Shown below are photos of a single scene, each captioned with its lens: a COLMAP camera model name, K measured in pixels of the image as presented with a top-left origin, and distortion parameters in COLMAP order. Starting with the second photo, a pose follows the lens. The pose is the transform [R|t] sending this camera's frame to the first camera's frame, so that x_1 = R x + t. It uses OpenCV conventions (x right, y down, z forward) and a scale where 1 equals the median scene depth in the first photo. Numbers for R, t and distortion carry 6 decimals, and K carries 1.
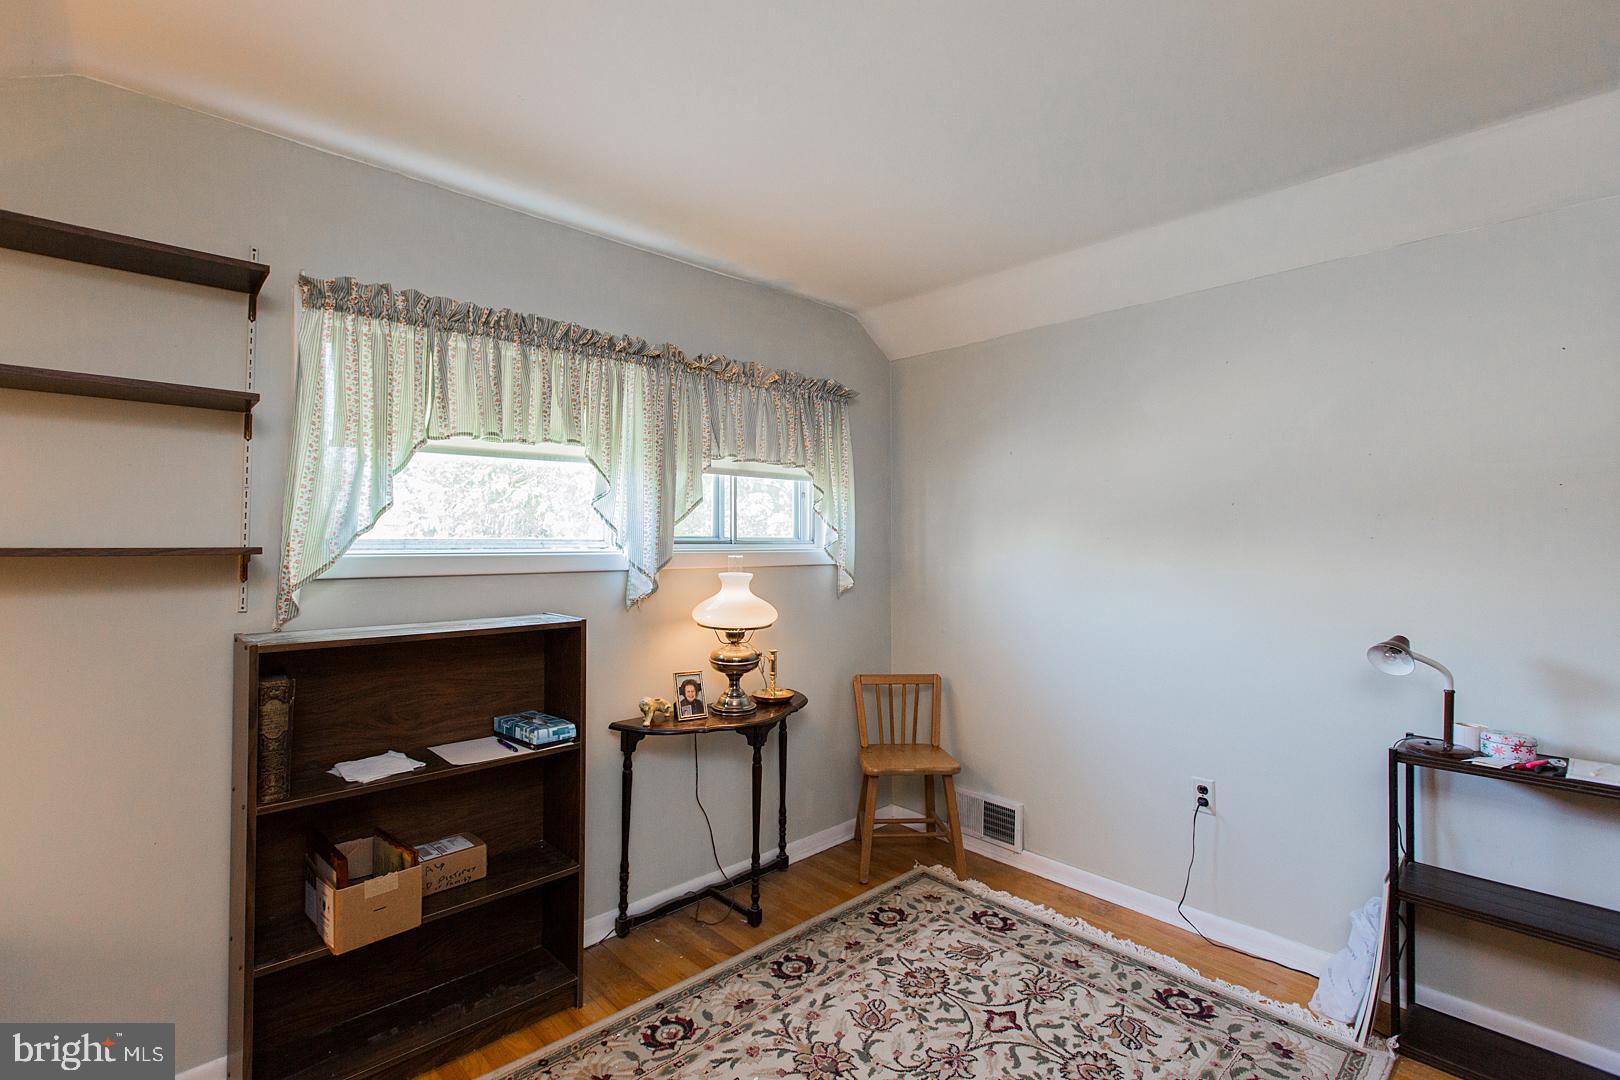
lens RADIAL K [[745.5, 0, 812.2], [0, 745.5, 531.1], [0, 0, 1]] dist [0.003212, -0.000188]
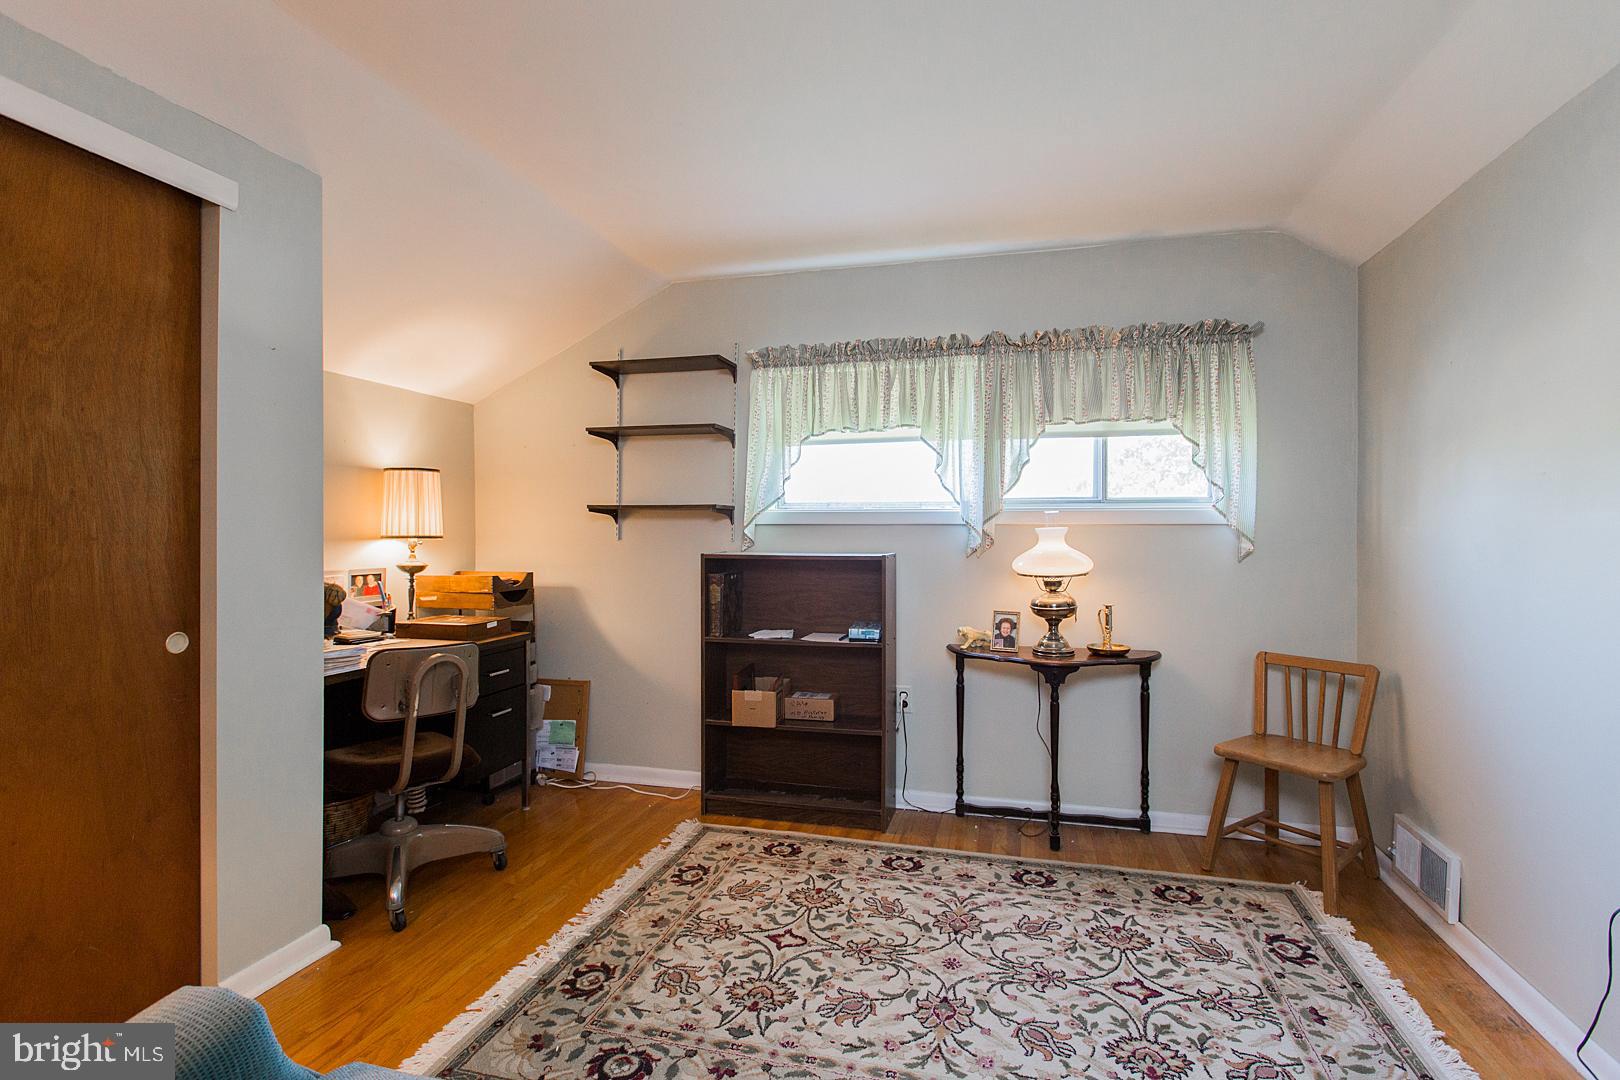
lens RADIAL K [[745.5, 0, 820.9], [0, 745.5, 541.3], [0, 0, 1]] dist [0.003212, -0.000188]
pose [[0.533740, 0.006541, -0.845624, 0.702369], [0.008802, 0.999873, 0.013290, 0.065827], [0.845603, -0.014537, 0.533614, 0.147318]]
